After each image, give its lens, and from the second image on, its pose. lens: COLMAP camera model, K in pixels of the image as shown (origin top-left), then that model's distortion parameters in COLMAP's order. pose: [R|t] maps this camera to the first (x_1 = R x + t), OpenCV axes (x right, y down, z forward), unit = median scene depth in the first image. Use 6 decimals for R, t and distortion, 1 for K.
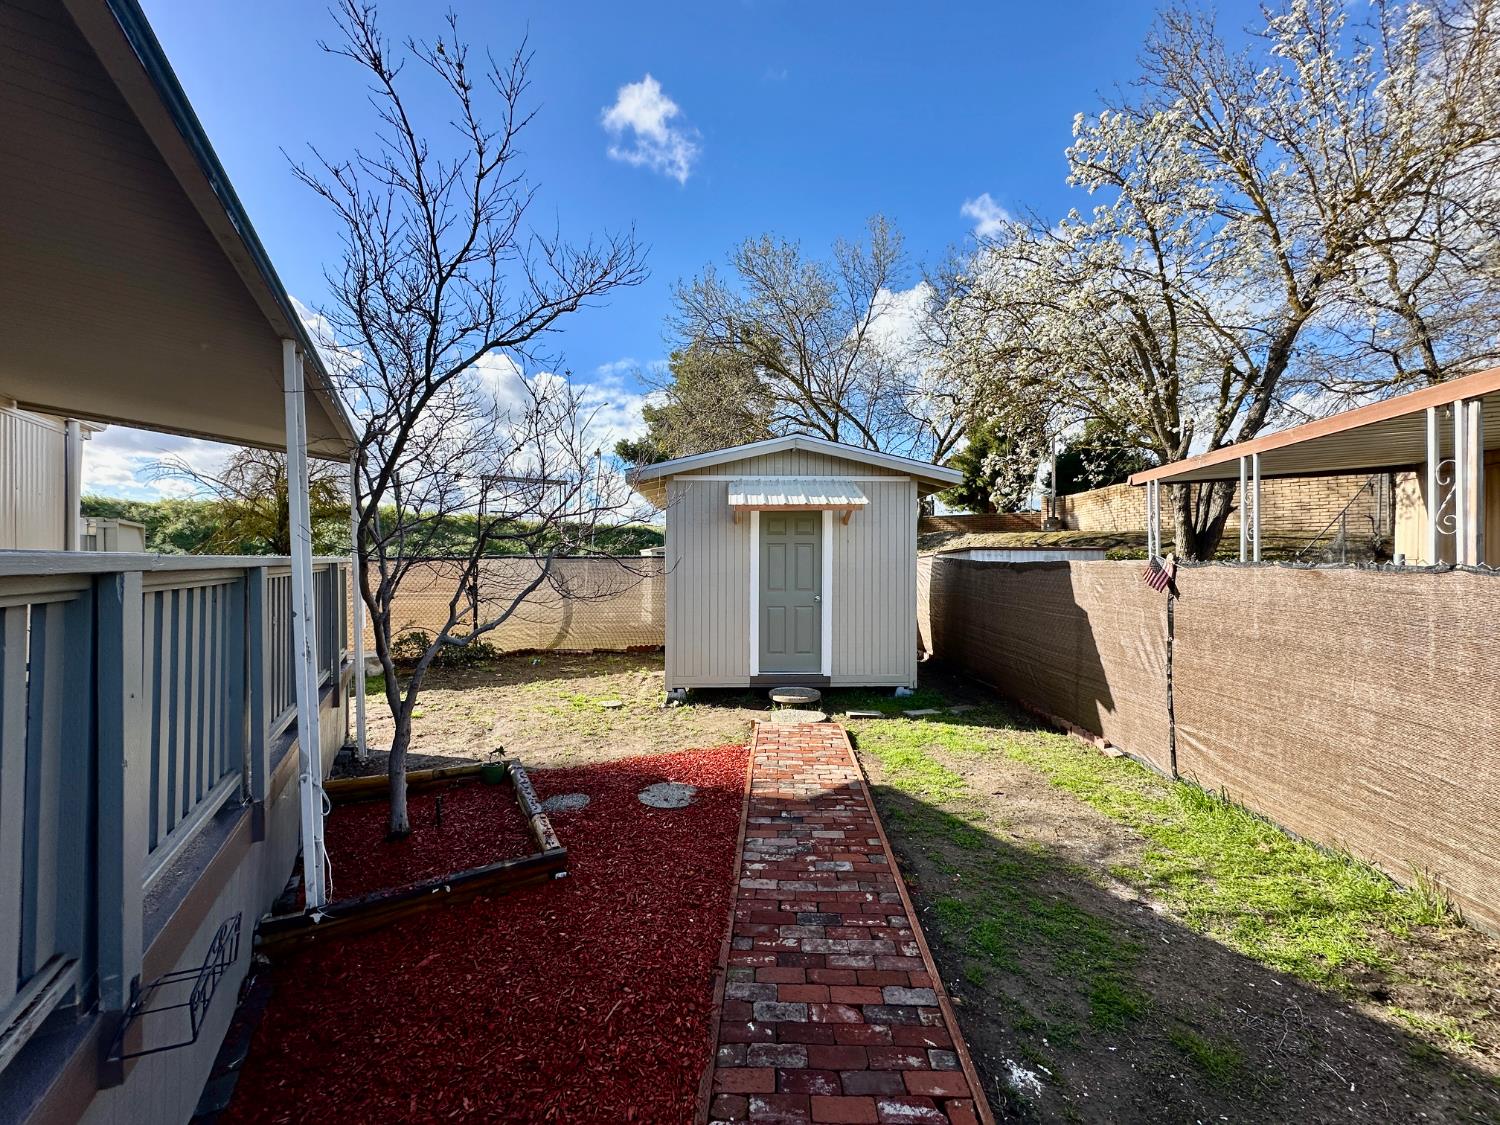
lens RADIAL K [[597.5, 0, 749.8], [0, 597.5, 559.7], [0, 0, 1]] dist [-0.006915, 0.002090]
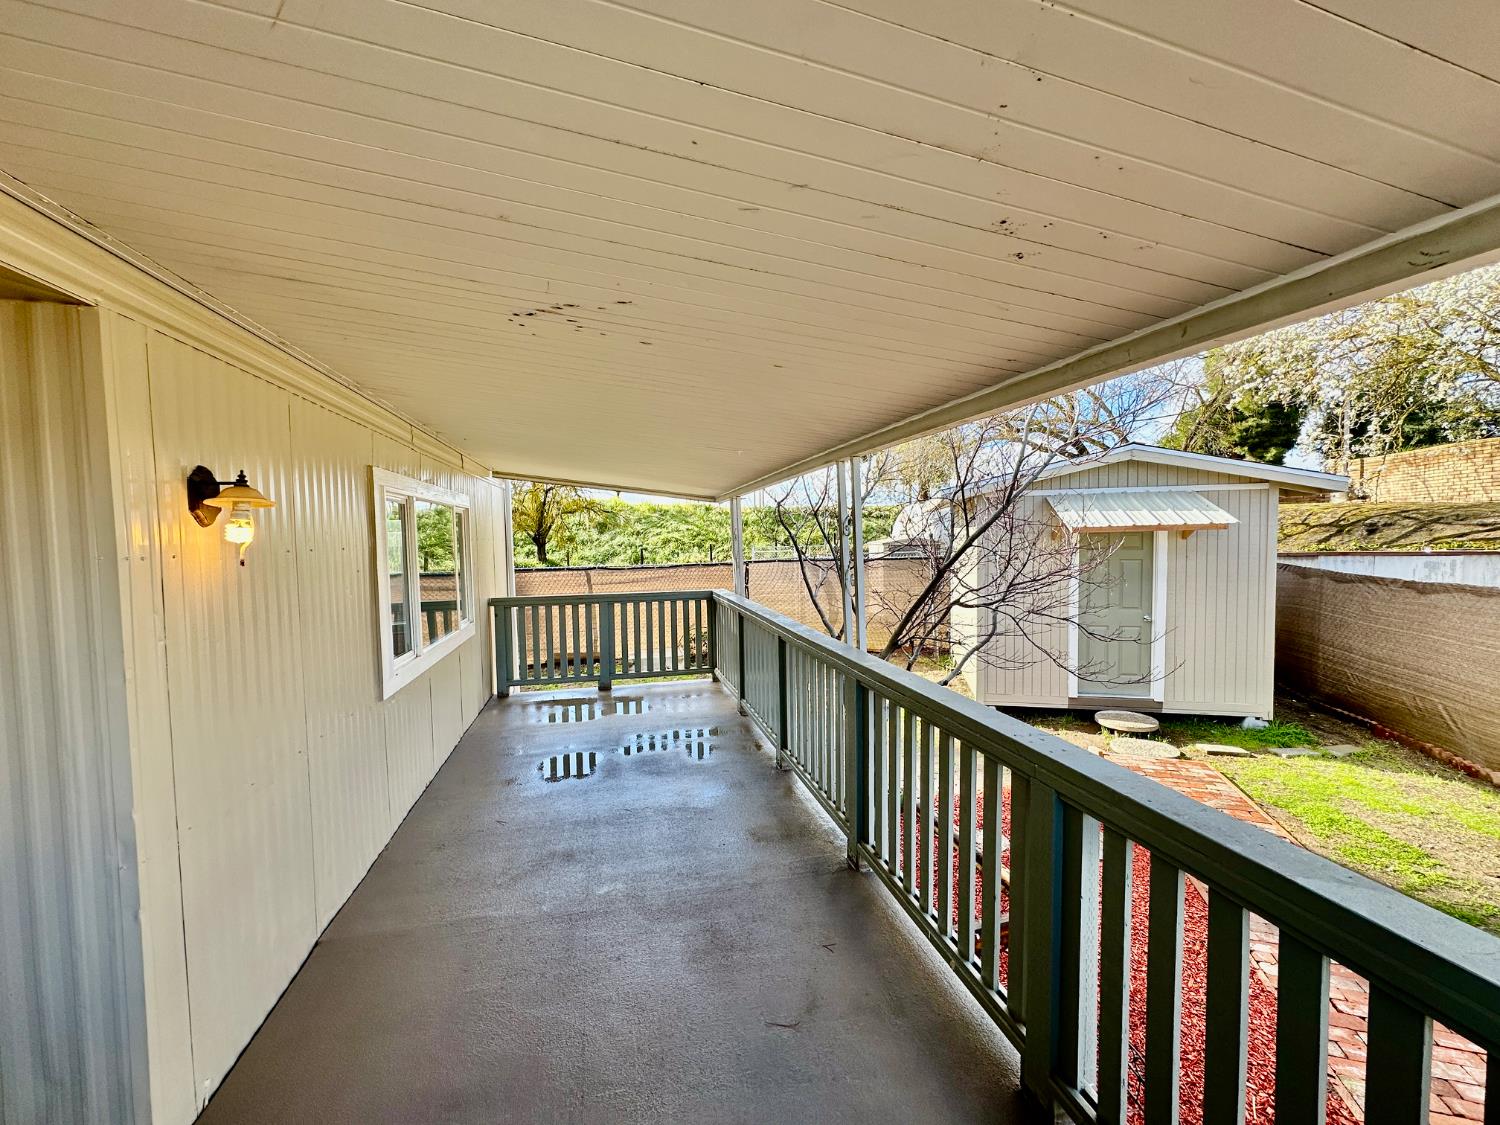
lens RADIAL K [[597.5, 0, 743.4], [0, 597.5, 561.9], [0, 0, 1]] dist [-0.006915, 0.002090]
pose [[0.962467, -0.007210, -0.271305, -0.338546], [0.020592, 0.998705, 0.046512, -0.112934], [0.270618, -0.050353, 0.961369, -0.085790]]
